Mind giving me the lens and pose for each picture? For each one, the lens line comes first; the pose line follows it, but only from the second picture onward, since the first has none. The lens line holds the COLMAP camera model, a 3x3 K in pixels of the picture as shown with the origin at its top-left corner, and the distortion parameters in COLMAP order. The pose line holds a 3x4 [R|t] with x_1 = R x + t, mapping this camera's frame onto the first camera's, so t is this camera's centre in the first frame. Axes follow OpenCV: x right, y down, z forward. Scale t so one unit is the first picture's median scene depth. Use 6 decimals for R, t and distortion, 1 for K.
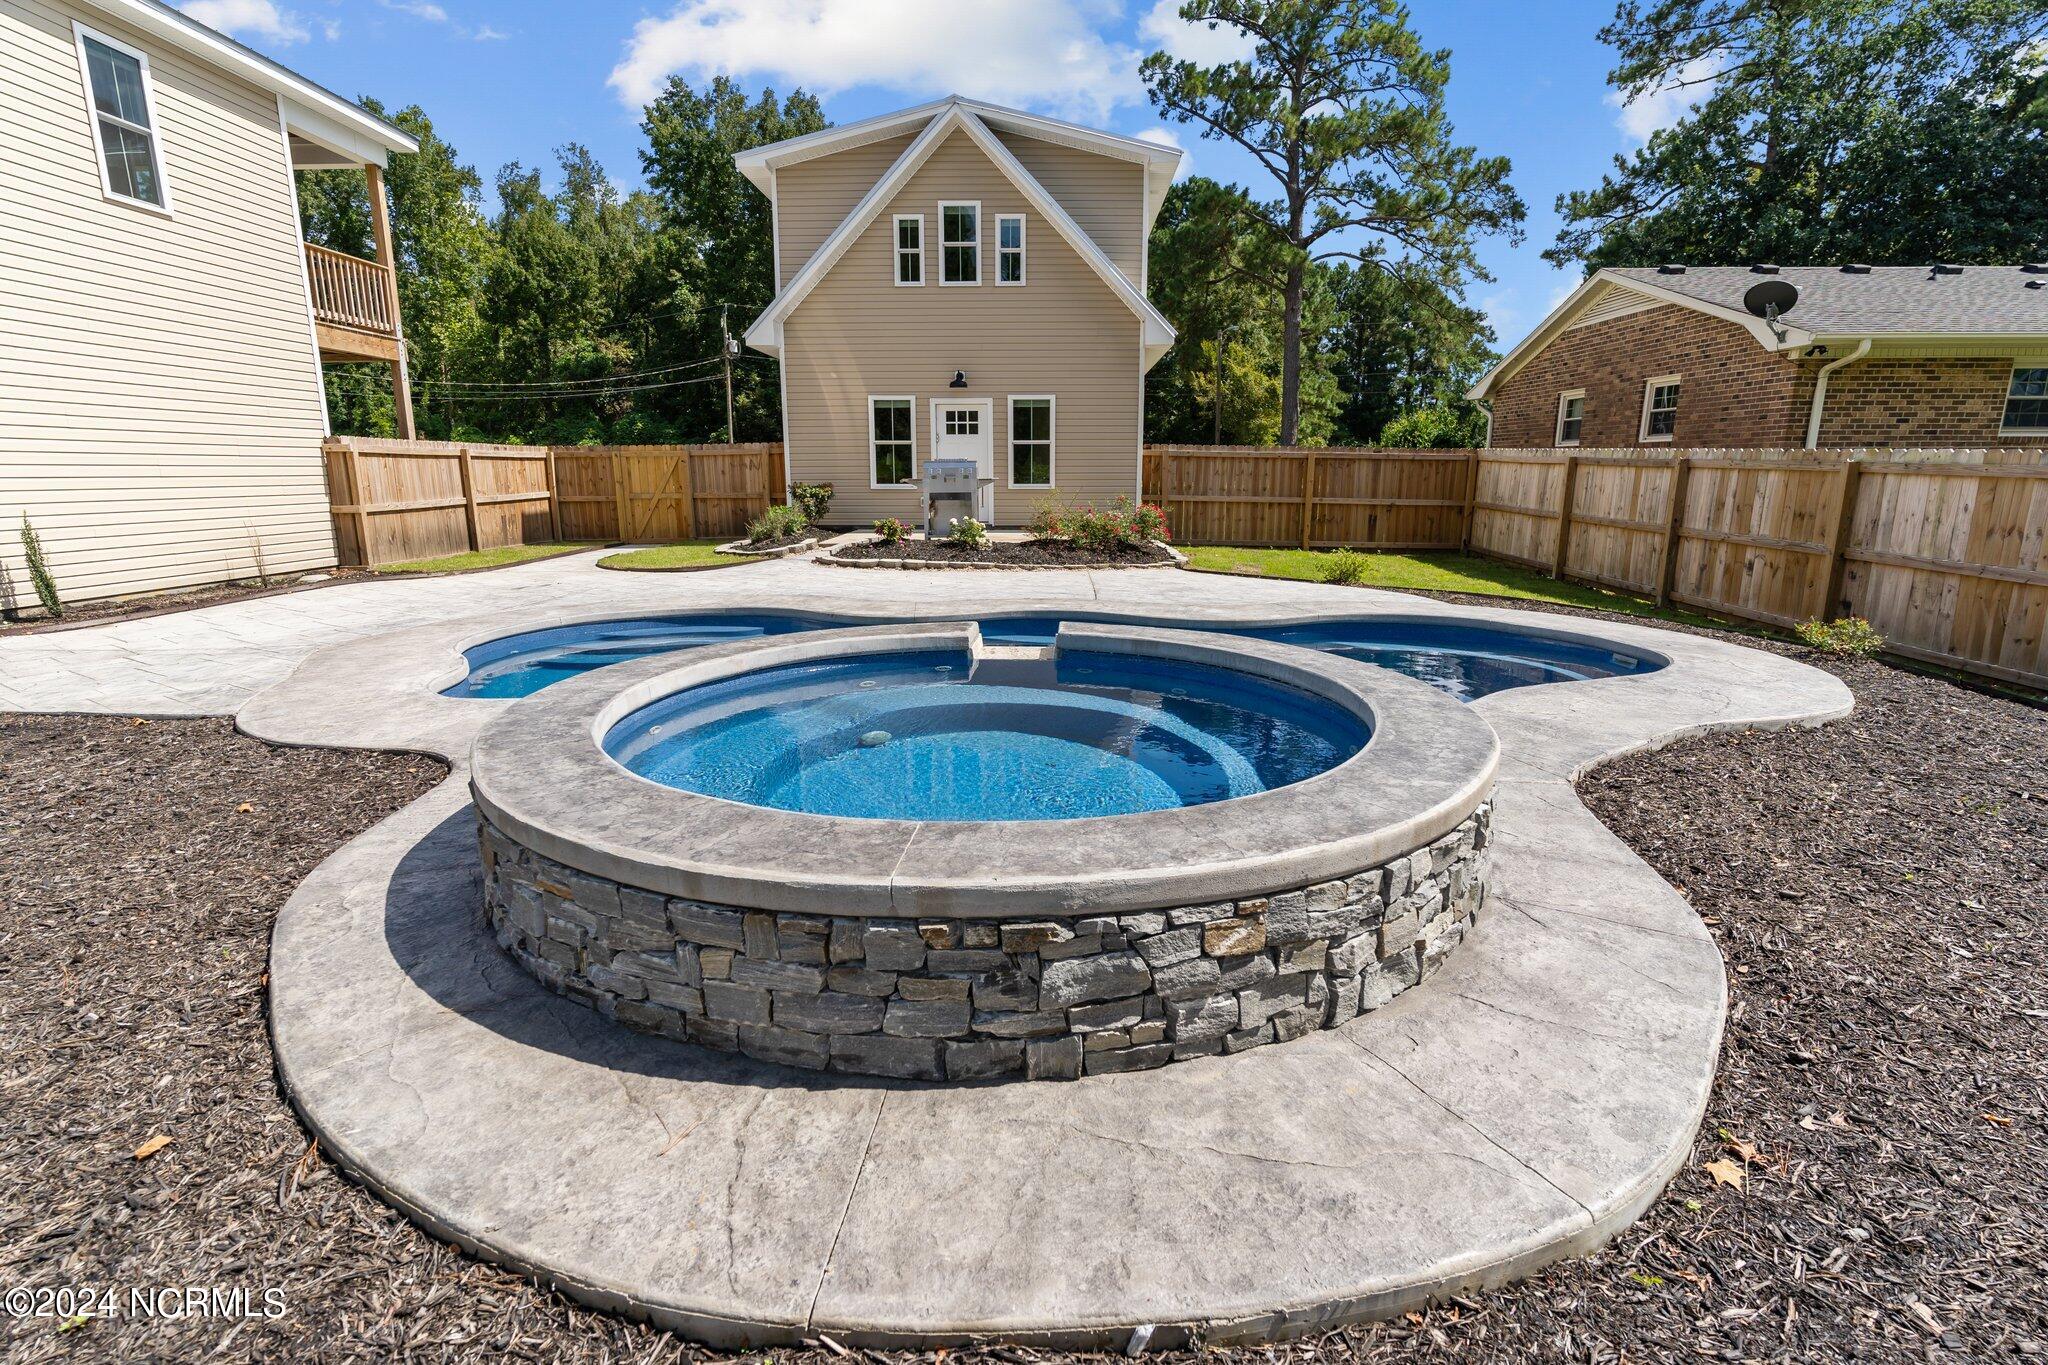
lens RADIAL K [[983.4, 0, 1024.0], [0, 983.4, 682.5], [0, 0, 1]] dist [0.002323, -0.000336]
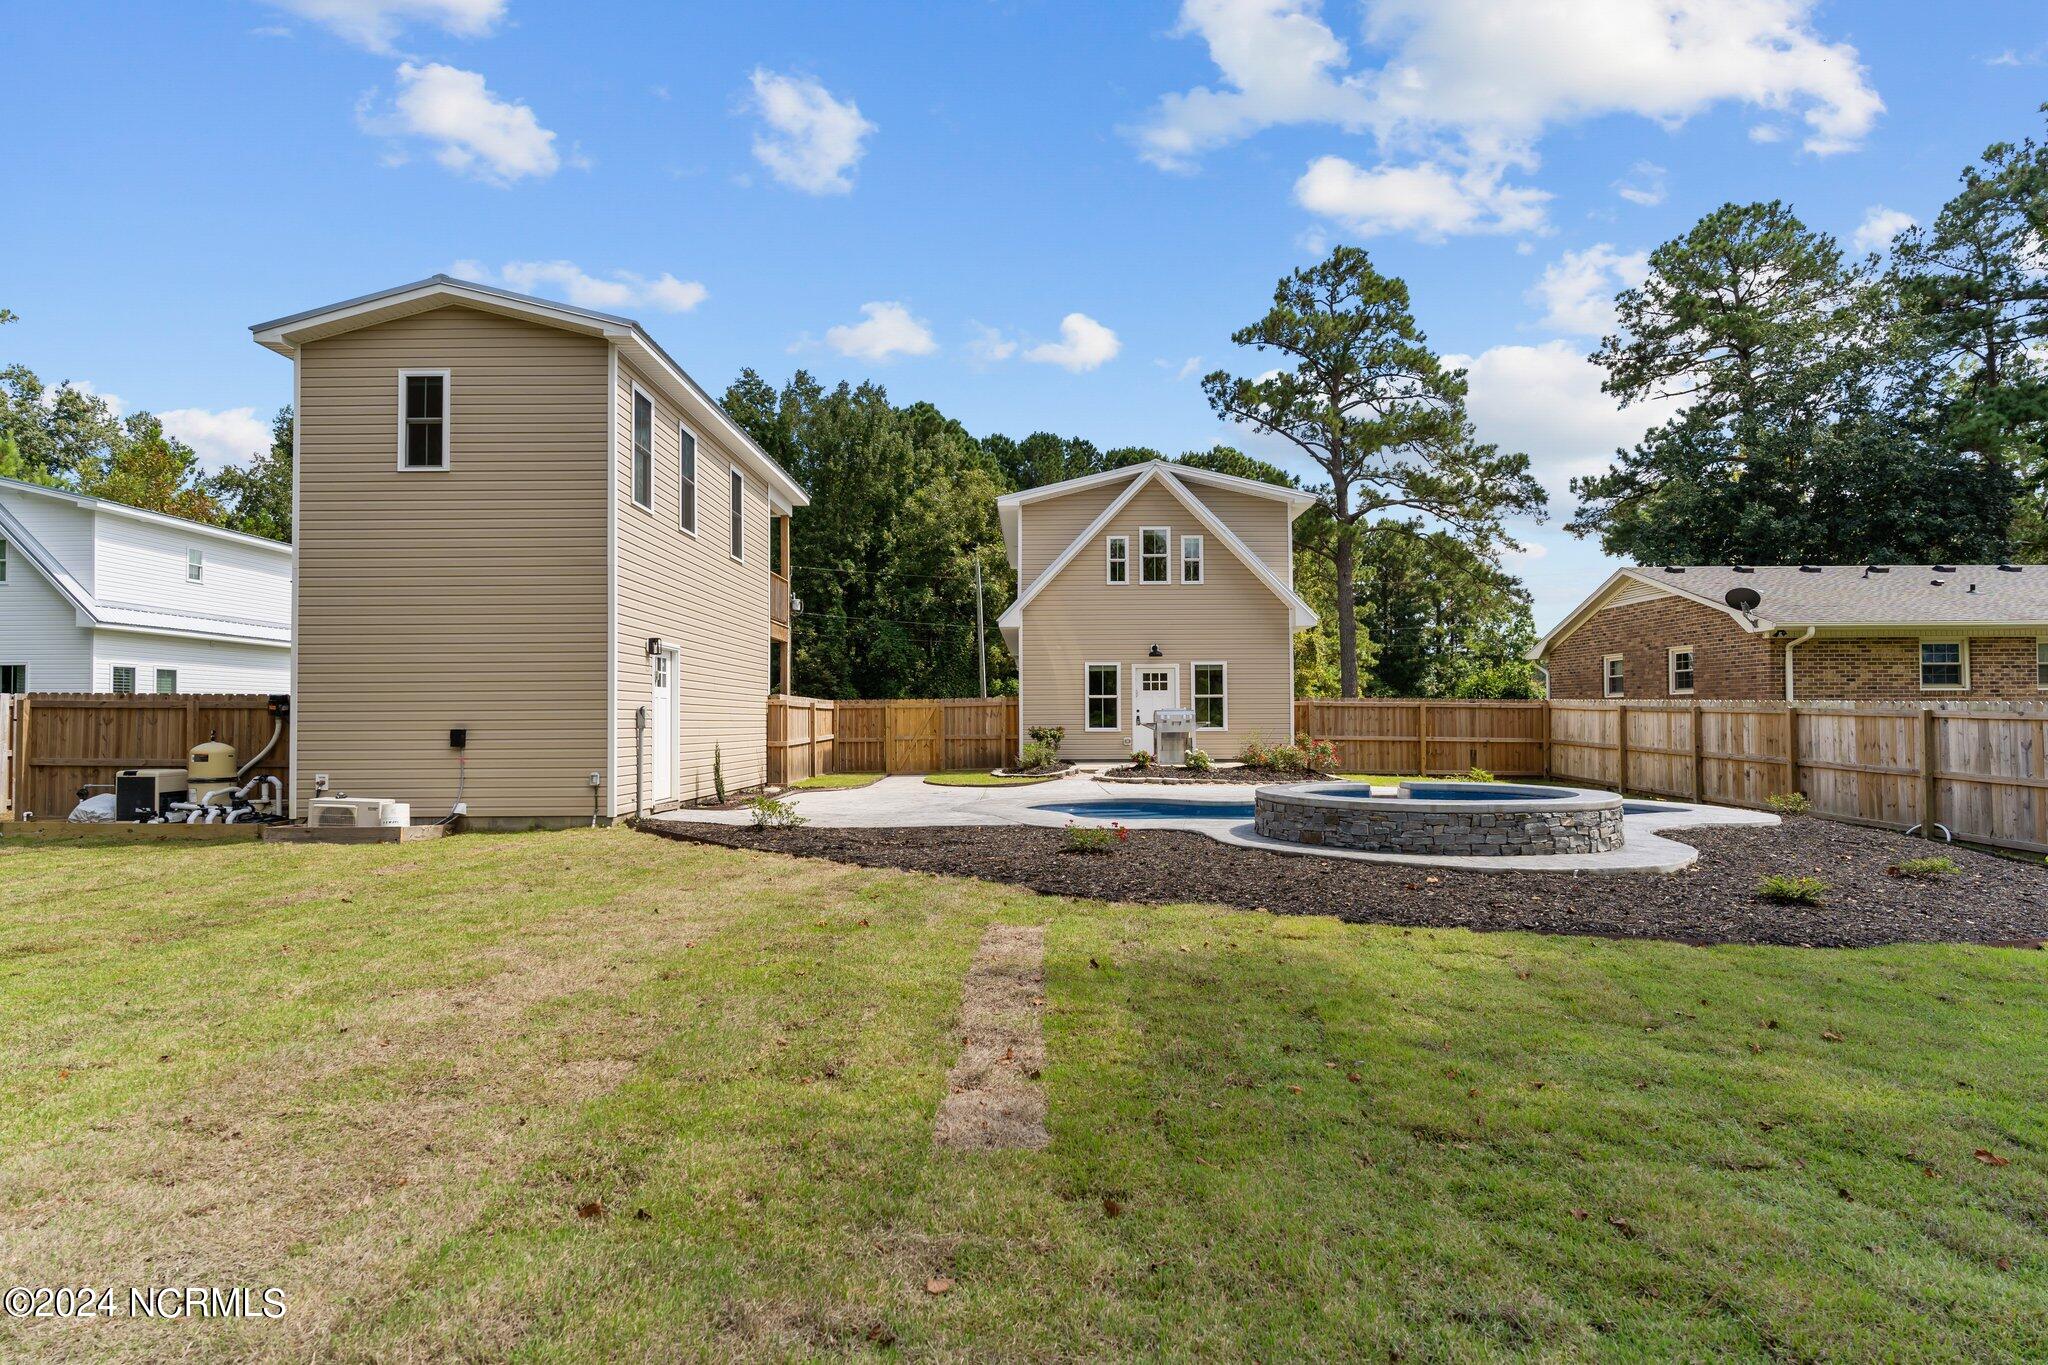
lens RADIAL K [[1104.5, 0, 1024.0], [0, 1104.5, 682.5], [0, 0, 1]] dist [-0.002249, -0.000443]
pose [[0.999965, -0.003211, 0.007755, -0.243845], [0.005017, 0.969375, -0.245533, 0.095940], [-0.006729, 0.245563, 0.969357, -0.418784]]
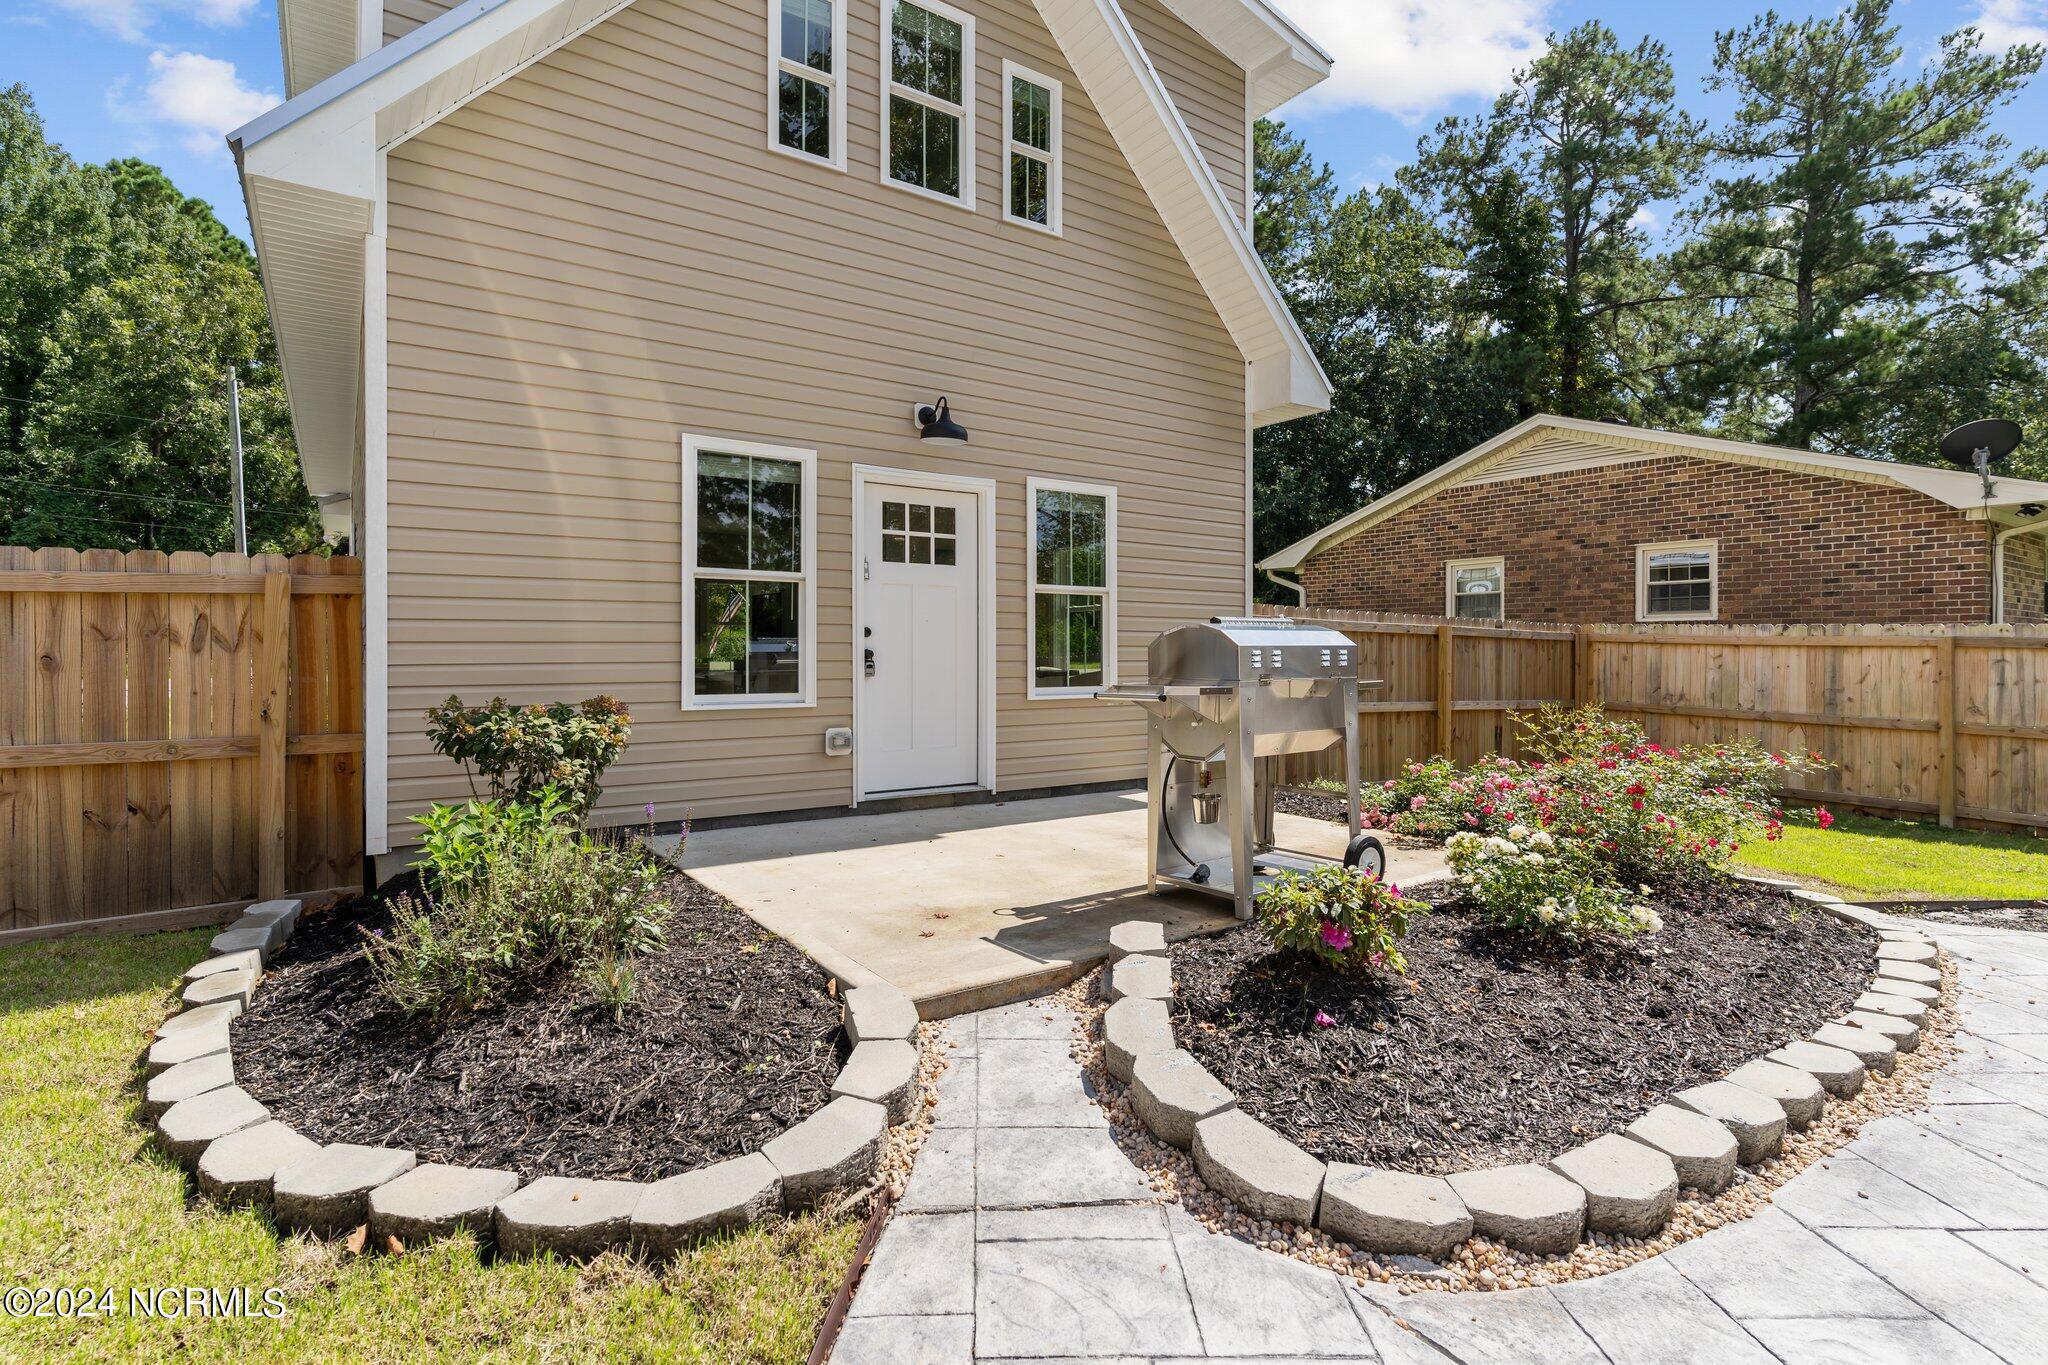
lens RADIAL K [[997.4, 0, 1021.0], [0, 997.4, 650.0], [0, 0, 1]] dist [-0.002974, -0.001094]
pose [[0.811069, 0.003503, 0.584940, -0.253262], [0.122379, 0.976836, -0.175539, -0.143180], [-0.572006, 0.213958, 0.791853, 0.662496]]
